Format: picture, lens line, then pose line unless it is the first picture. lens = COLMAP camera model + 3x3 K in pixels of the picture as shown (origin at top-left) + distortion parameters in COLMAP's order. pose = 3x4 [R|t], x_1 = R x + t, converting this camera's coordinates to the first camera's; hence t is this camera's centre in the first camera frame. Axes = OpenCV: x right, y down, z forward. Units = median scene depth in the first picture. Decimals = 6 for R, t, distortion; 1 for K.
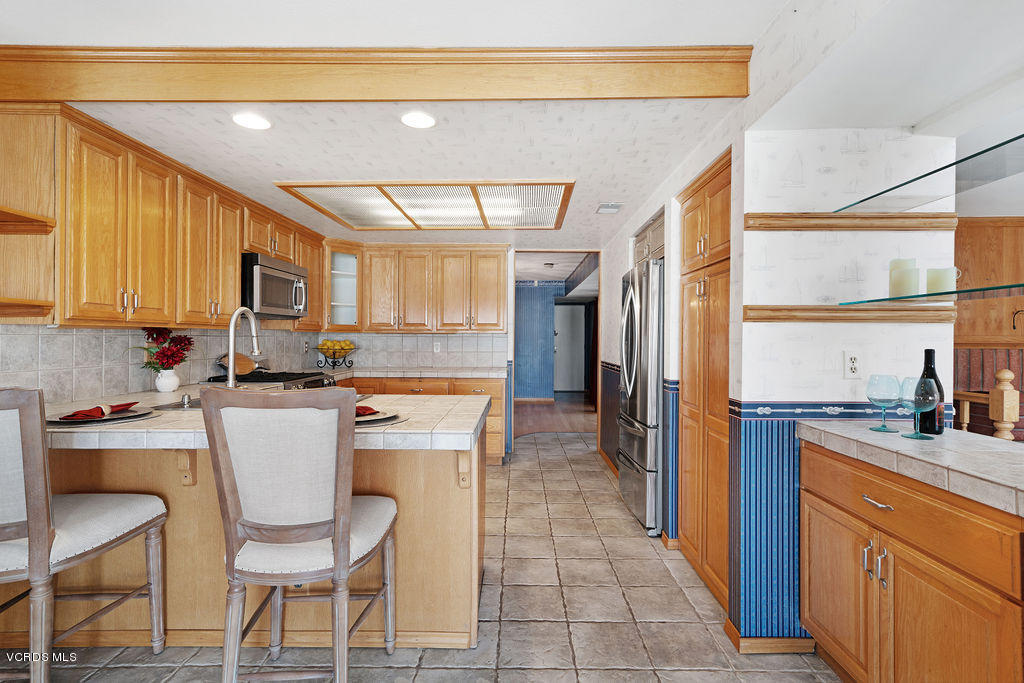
lens RADIAL K [[466.6, 0, 515.6], [0, 466.6, 338.6], [0, 0, 1]] dist [-0.001451, -0.000130]
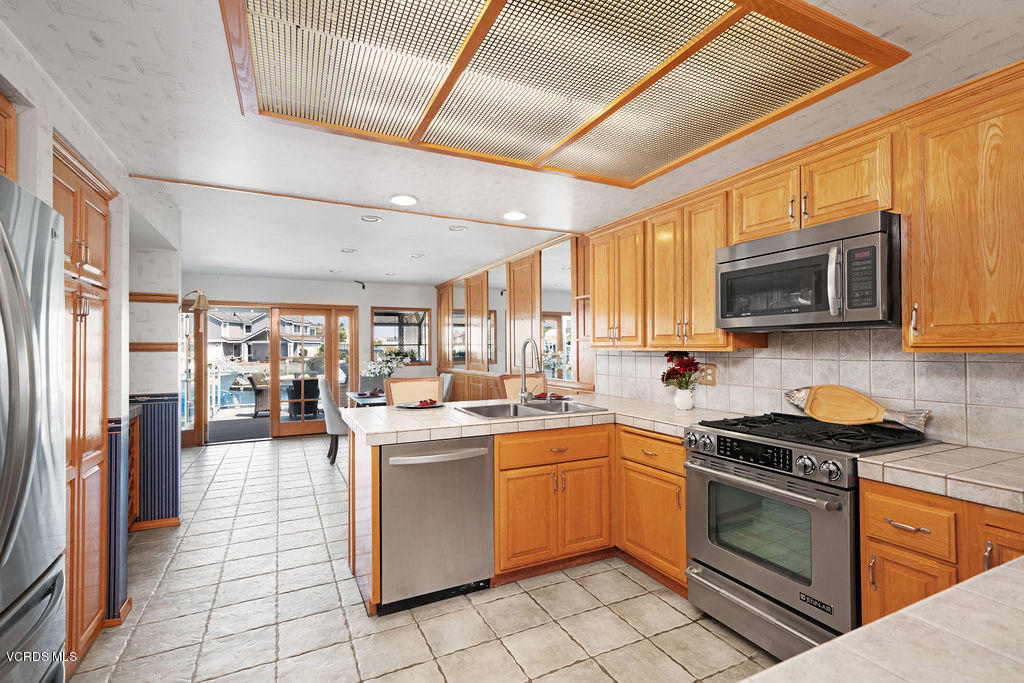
lens RADIAL K [[466.6, 0, 515.6], [0, 466.6, 338.6], [0, 0, 1]] dist [-0.001451, -0.000130]
pose [[-0.898401, -0.006850, -0.439123, 0.080600], [0.002837, 0.999767, -0.021401, -0.032041], [0.439168, -0.020472, -0.898172, 2.041792]]
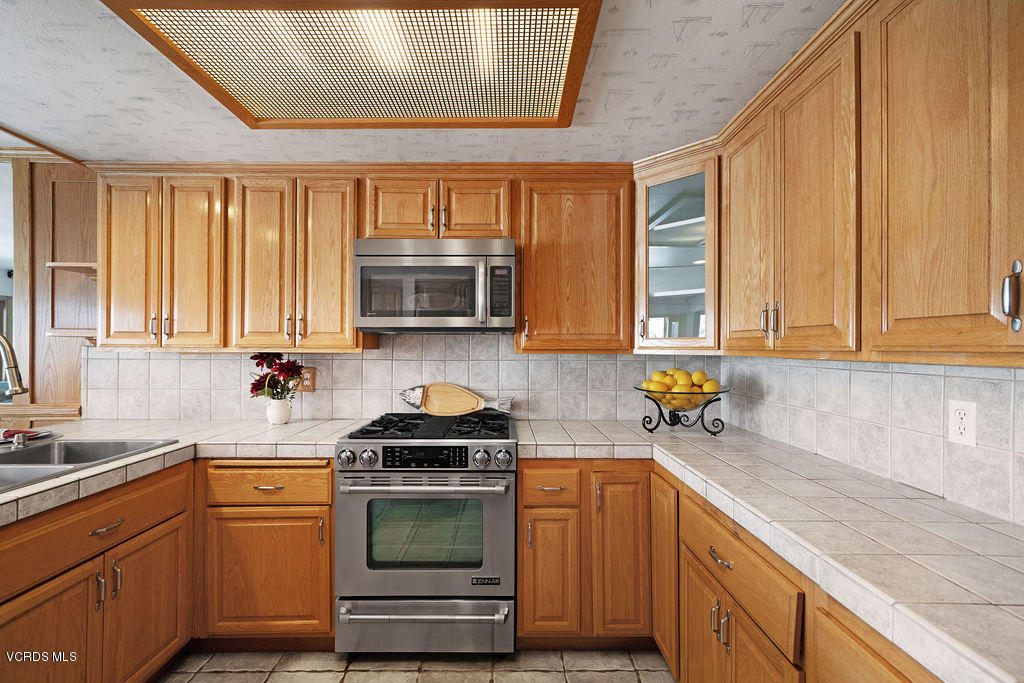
lens RADIAL K [[433.1, 0, 508.9], [0, 433.1, 345.7], [0, 0, 1]] dist [0.002716, 0.000794]
pose [[0.000978, -0.010100, -0.999949, 0.085851], [-0.002683, 0.999945, -0.010103, -0.031112], [0.999996, 0.002693, 0.000951, 1.638613]]
